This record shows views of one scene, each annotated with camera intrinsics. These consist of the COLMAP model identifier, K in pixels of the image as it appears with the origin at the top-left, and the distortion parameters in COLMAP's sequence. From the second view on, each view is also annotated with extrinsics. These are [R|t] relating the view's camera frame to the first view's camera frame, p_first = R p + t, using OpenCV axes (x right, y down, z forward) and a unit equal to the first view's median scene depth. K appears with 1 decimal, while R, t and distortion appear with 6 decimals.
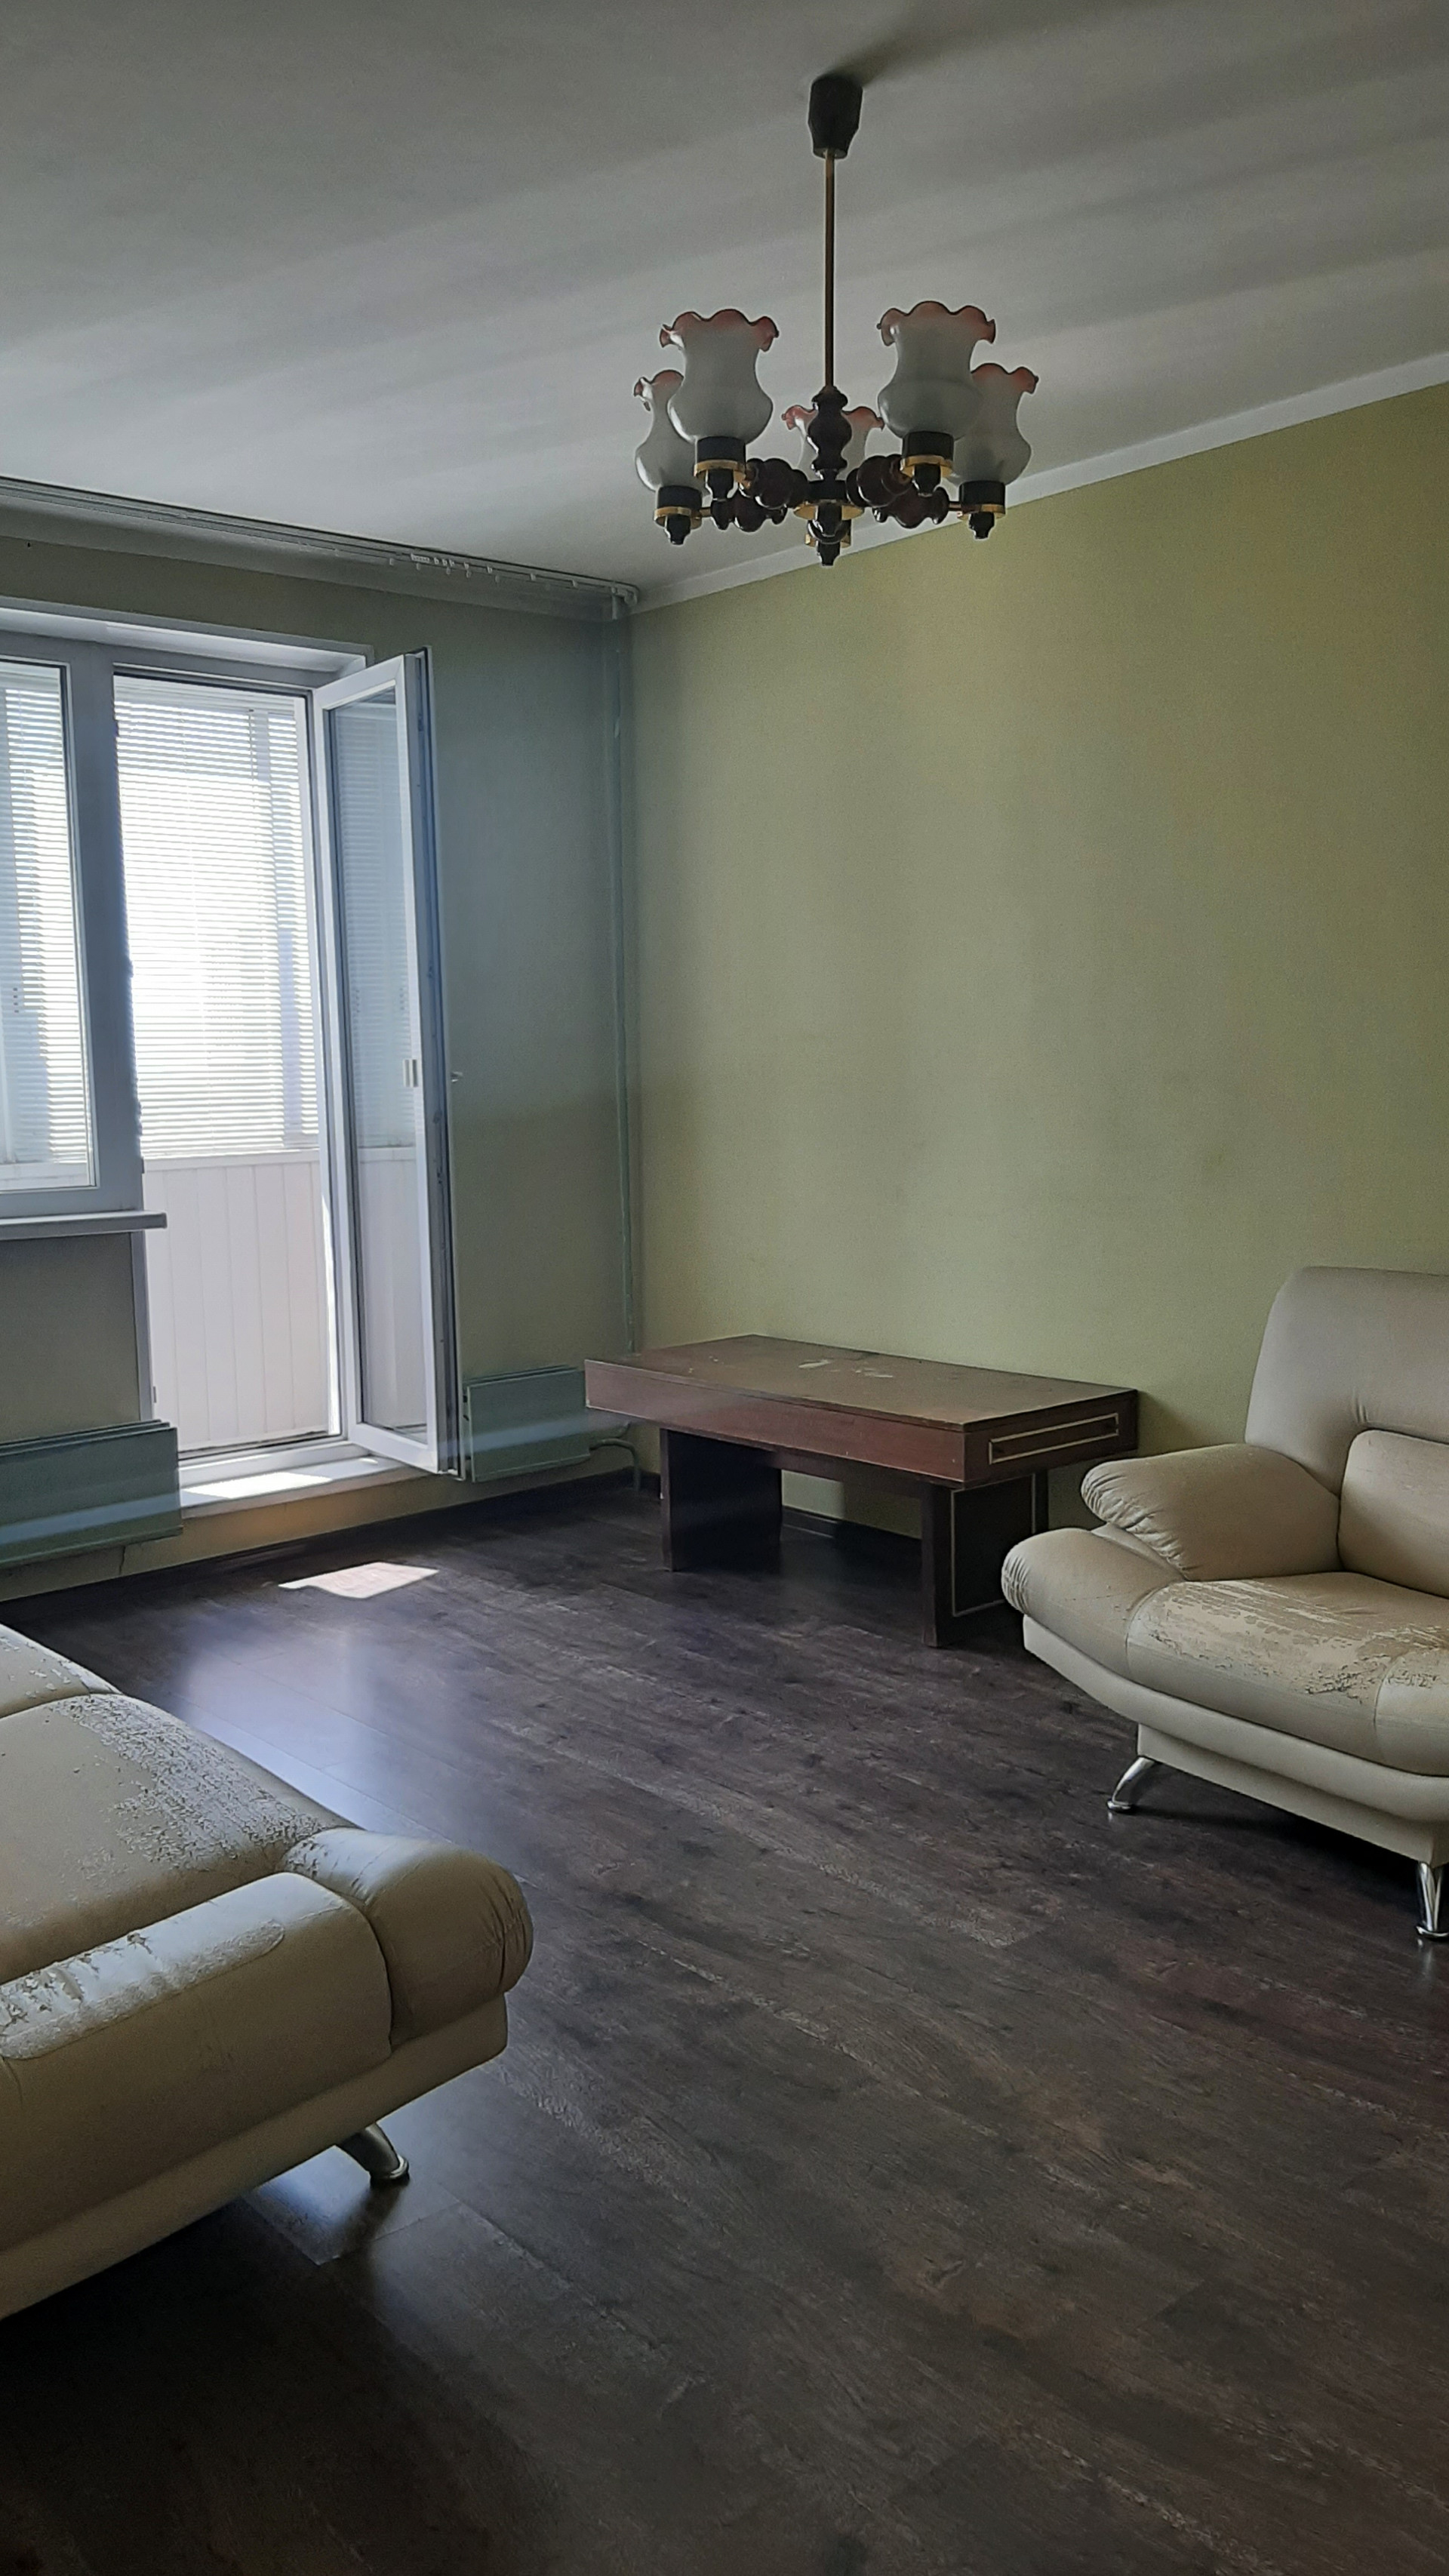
lens RADIAL K [[1984.3, 0, 733.6], [0, 1984.3, 1274.5], [0, 0, 1]] dist [0.076955, -0.138550]
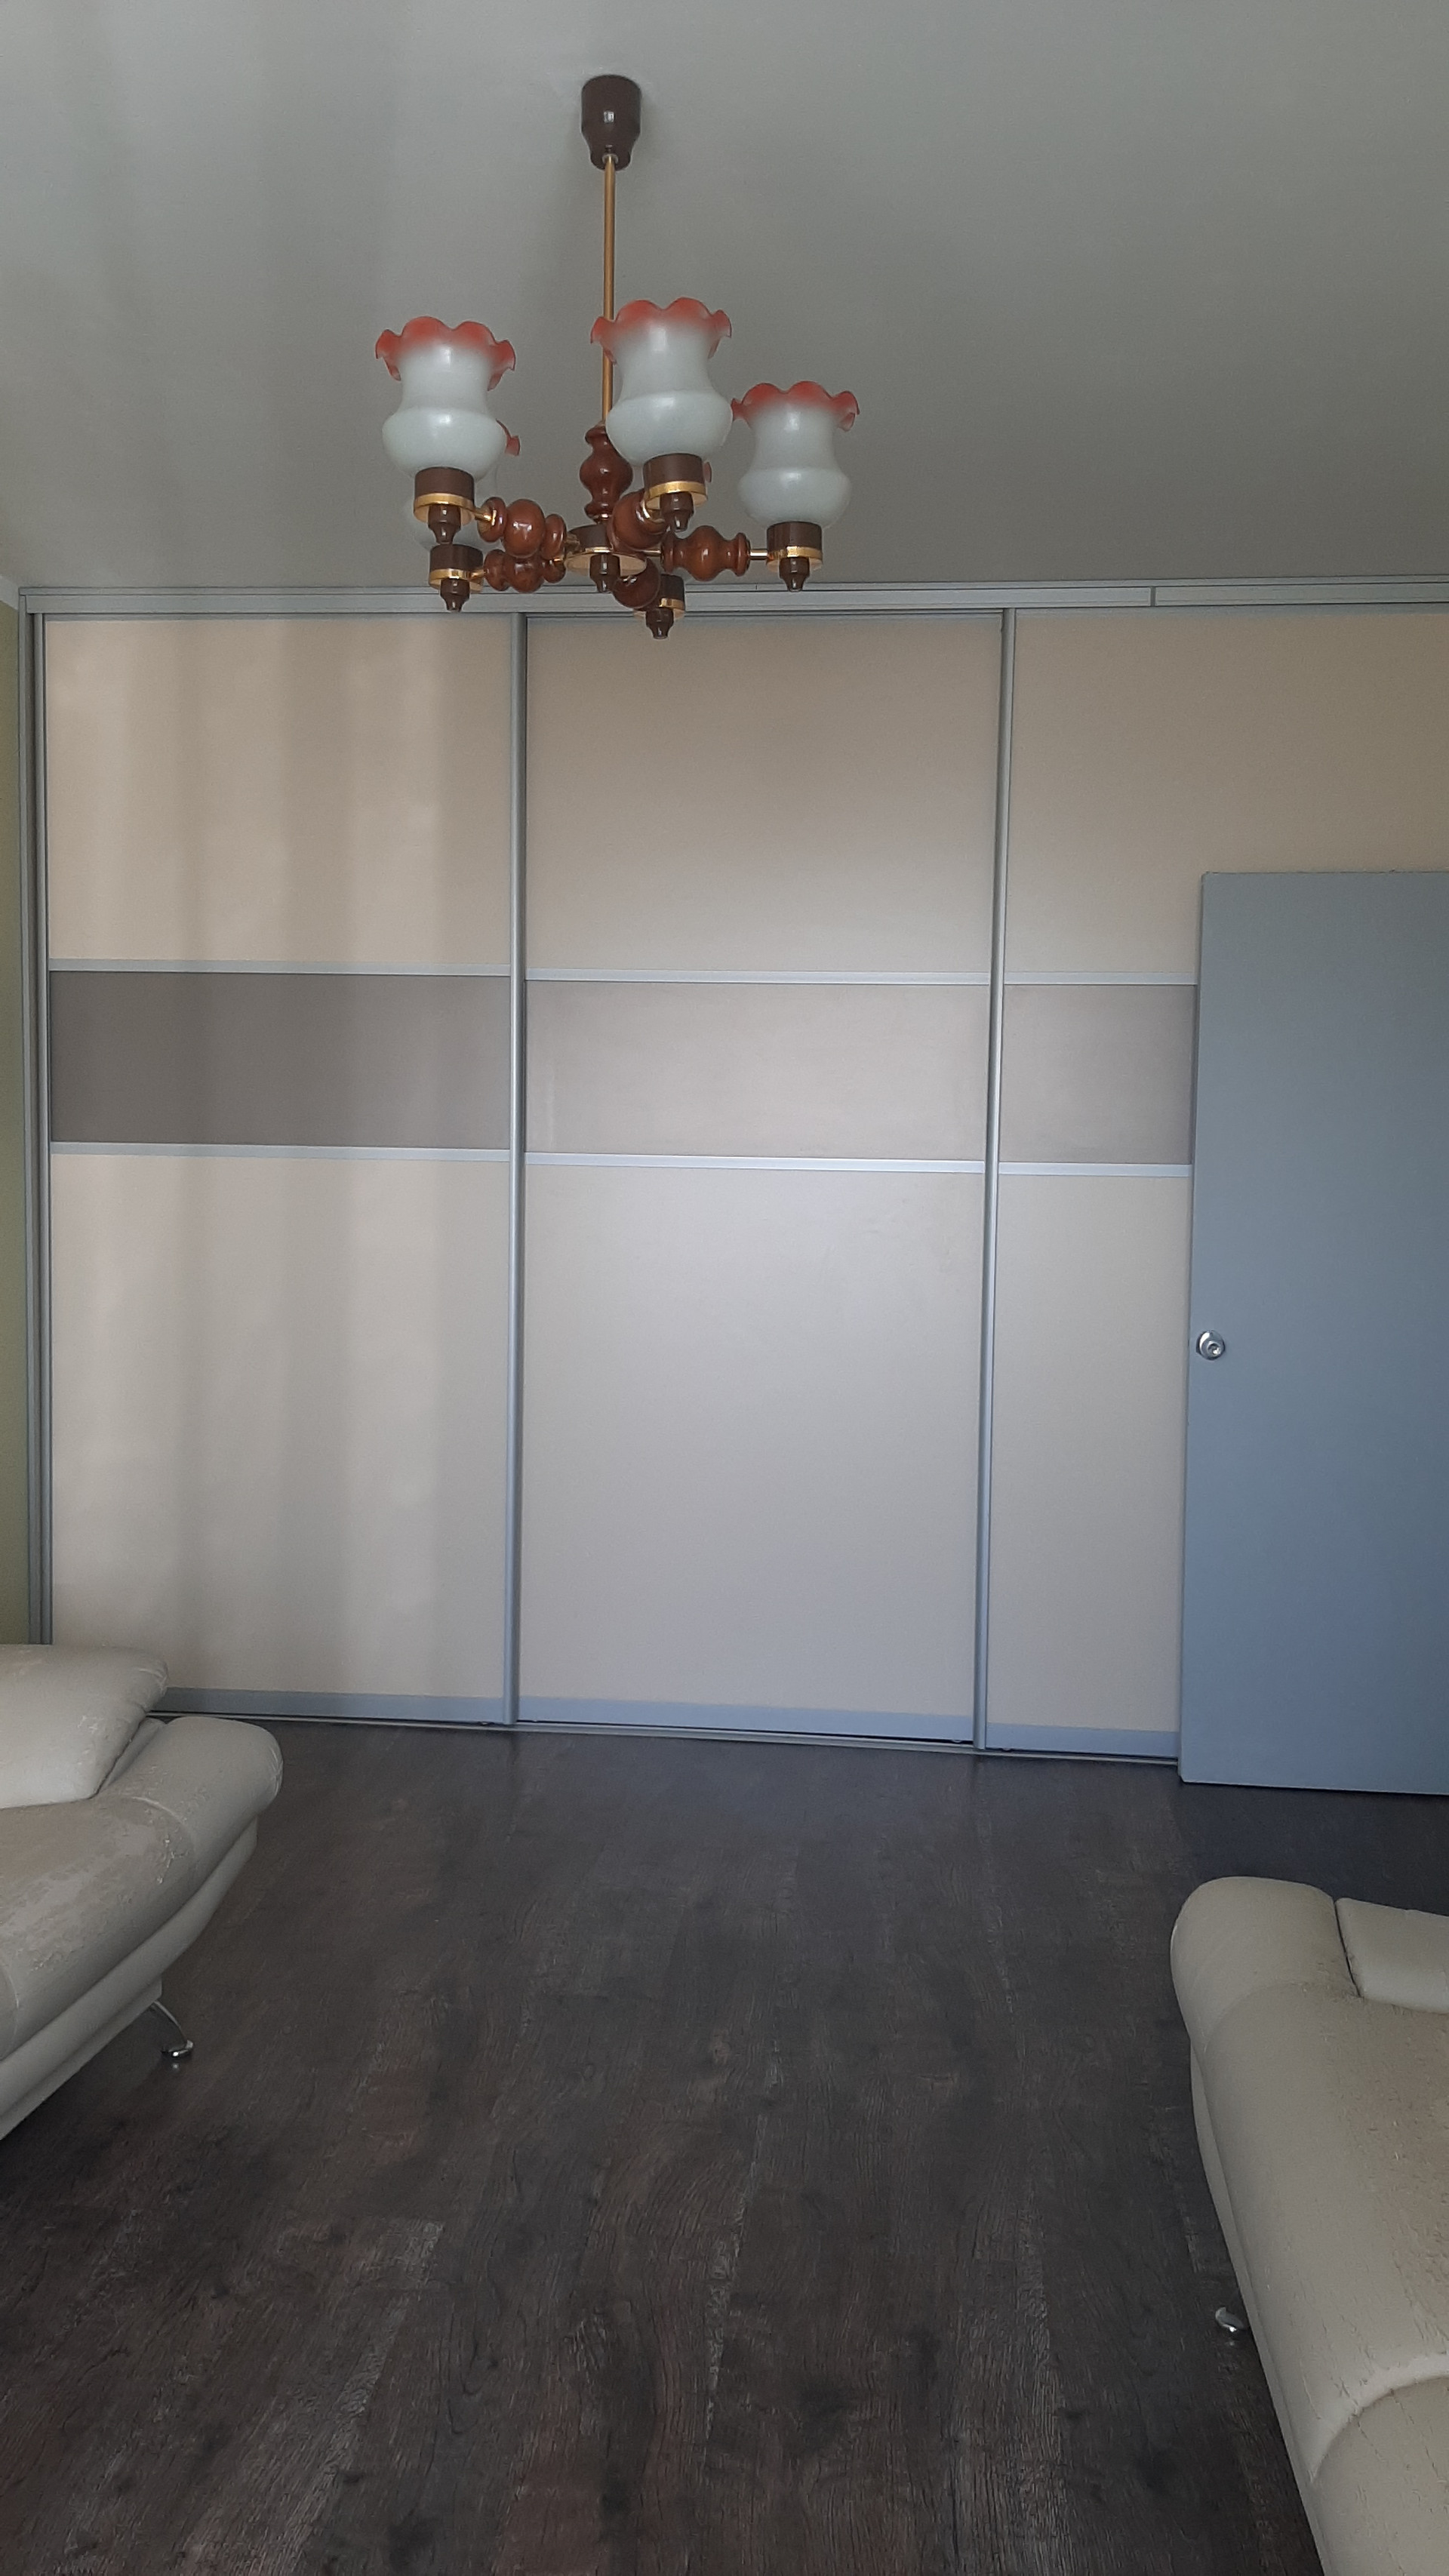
lens RADIAL K [[1984.3, 0, 733.6], [0, 1984.3, 1274.5], [0, 0, 1]] dist [0.076955, -0.138550]
pose [[-0.690037, -0.051462, 0.721943, -0.556509], [0.077735, 0.986430, 0.144614, -0.182911], [-0.719588, 0.155909, -0.676672, 1.424927]]
